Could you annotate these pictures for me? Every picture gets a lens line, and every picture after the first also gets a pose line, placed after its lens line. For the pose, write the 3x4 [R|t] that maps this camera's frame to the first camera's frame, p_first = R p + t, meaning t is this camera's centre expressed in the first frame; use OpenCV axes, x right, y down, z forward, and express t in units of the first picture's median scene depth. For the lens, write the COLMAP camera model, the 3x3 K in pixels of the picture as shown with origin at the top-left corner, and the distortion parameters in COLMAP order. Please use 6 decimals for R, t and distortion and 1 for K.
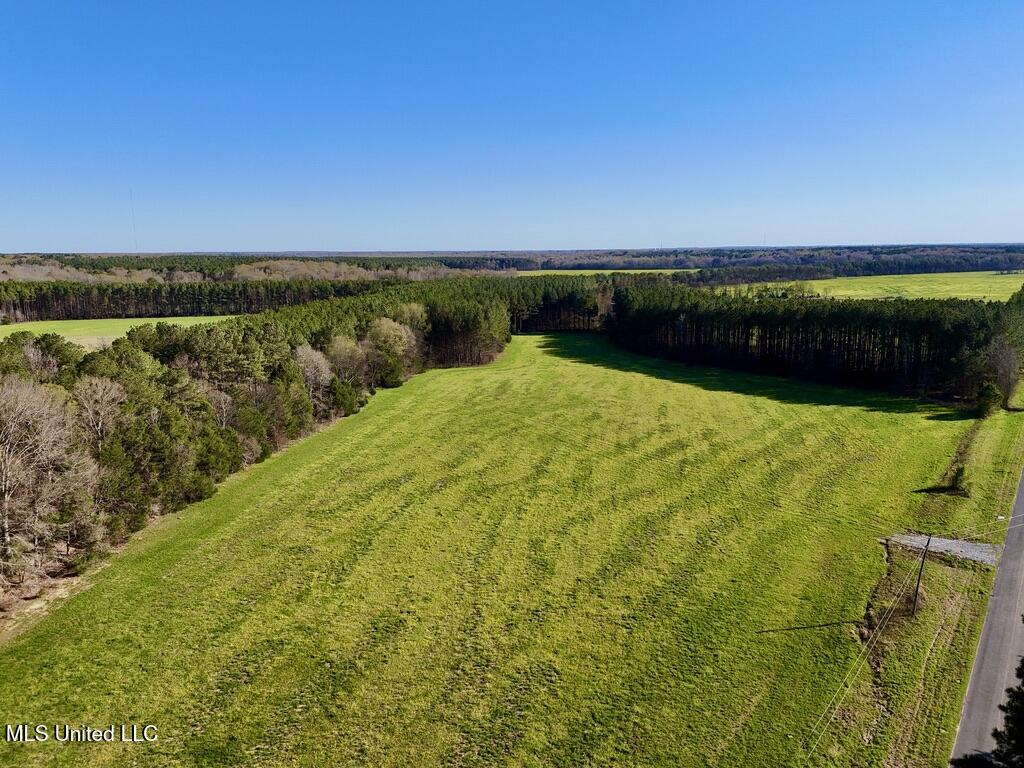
lens RADIAL K [[733.2, 0, 506.9], [0, 733.2, 382.3], [0, 0, 1]] dist [0.061656, -0.051399]
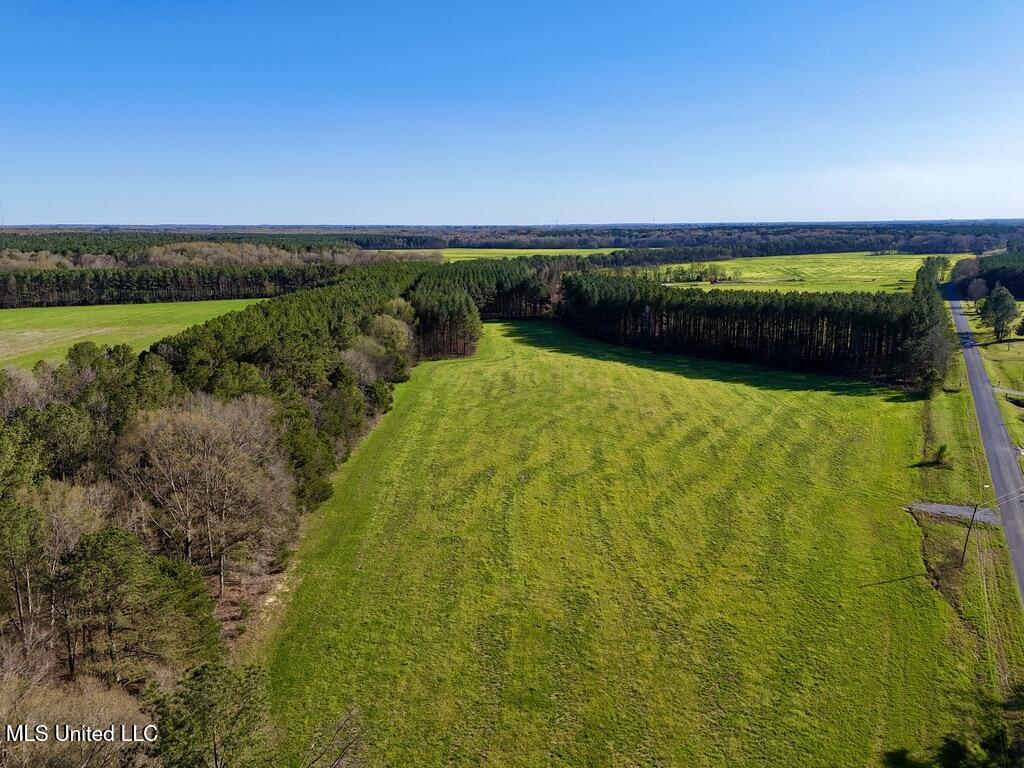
lens RADIAL K [[733.2, 0, 500.8], [0, 733.2, 379.0], [0, 0, 1]] dist [0.061656, -0.051399]
pose [[0.990952, -0.022972, 0.132235, -0.195585], [0.019229, 0.999379, 0.029514, -0.032795], [-0.132831, -0.026704, 0.990779, -0.083069]]
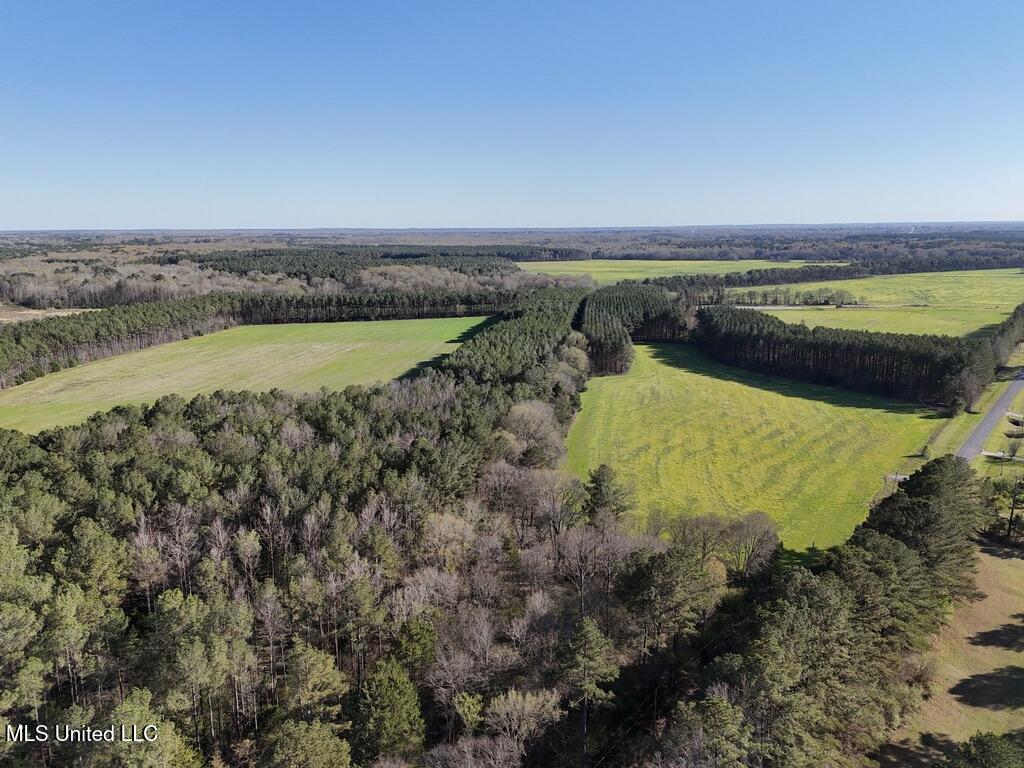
lens RADIAL K [[733.2, 0, 509.1], [0, 733.2, 384.0], [0, 0, 1]] dist [0.061656, -0.051399]
pose [[0.999314, 0.010937, -0.035391, -0.330665], [-0.009707, 0.999349, 0.034756, -0.081406], [0.035748, -0.034388, 0.998769, -0.765935]]
